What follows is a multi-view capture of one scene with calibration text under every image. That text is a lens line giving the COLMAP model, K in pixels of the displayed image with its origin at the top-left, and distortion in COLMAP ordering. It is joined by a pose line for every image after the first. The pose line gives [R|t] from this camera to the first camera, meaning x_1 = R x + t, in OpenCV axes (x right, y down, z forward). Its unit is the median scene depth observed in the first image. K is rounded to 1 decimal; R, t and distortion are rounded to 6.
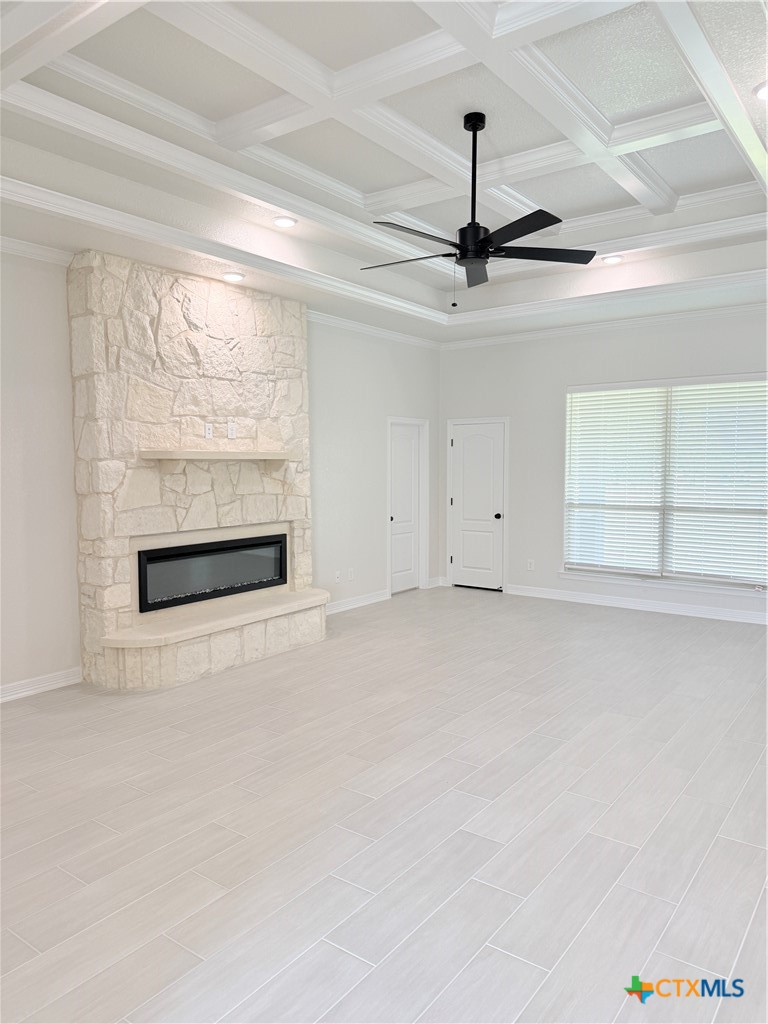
lens RADIAL K [[720.5, 0, 384.4], [0, 720.5, 514.1], [0, 0, 1]] dist [0.074855, 0.000366]
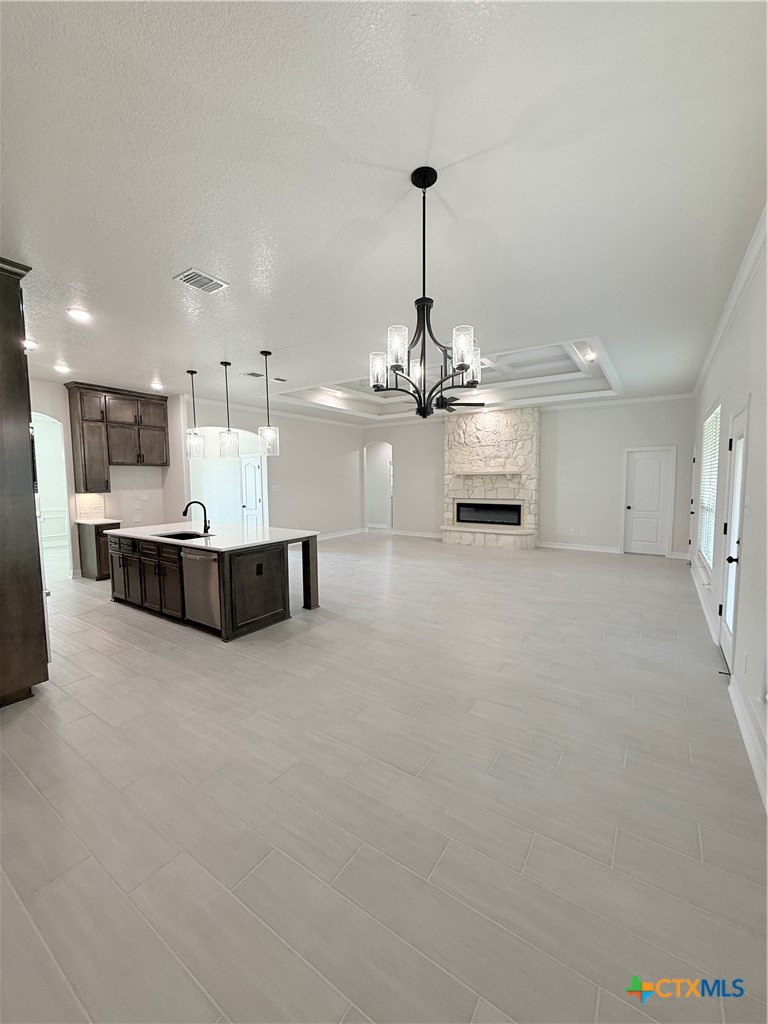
lens RADIAL K [[407.8, 0, 383.8], [0, 407.8, 511.1], [0, 0, 1]] dist [0.000089, -0.000052]
pose [[0.039617, 0.077238, -0.996225, 1.369990], [-0.071386, 0.994679, 0.074280, -0.023552], [0.996662, 0.068174, 0.044920, 0.549476]]
